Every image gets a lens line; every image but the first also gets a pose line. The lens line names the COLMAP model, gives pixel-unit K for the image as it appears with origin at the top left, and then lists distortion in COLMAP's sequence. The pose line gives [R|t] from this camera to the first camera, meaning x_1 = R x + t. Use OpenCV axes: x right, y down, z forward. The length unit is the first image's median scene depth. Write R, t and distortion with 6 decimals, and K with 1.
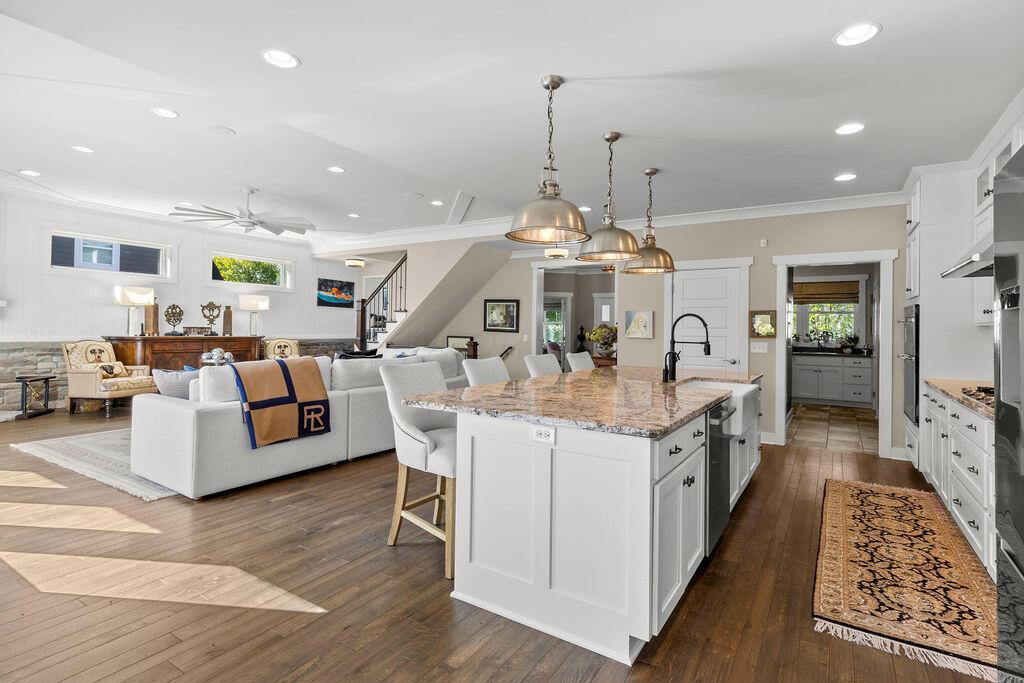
lens RADIAL K [[427.8, 0, 509.1], [0, 427.8, 324.3], [0, 0, 1]] dist [-0.002522, 0.000238]
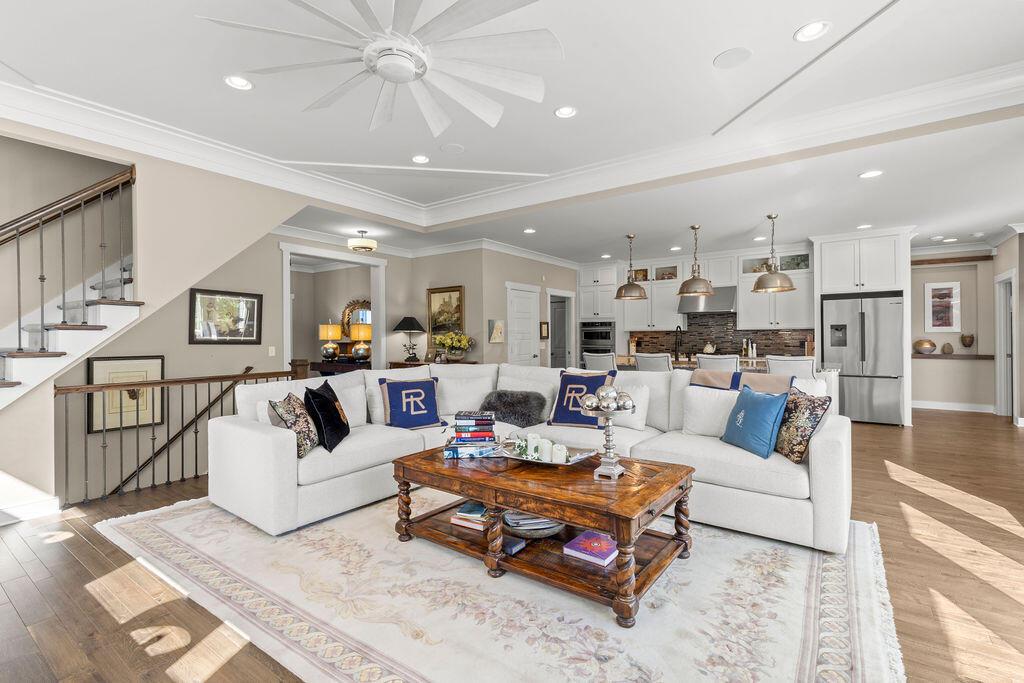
lens RADIAL K [[466.1, 0, 504.6], [0, 466.1, 341.9], [0, 0, 1]] dist [0.004432, 0.000205]
pose [[0.127992, -0.029225, 0.991345, -1.075404], [0.000044, 0.999566, 0.029461, -0.008810], [-0.991775, -0.003727, 0.127938, 0.883520]]
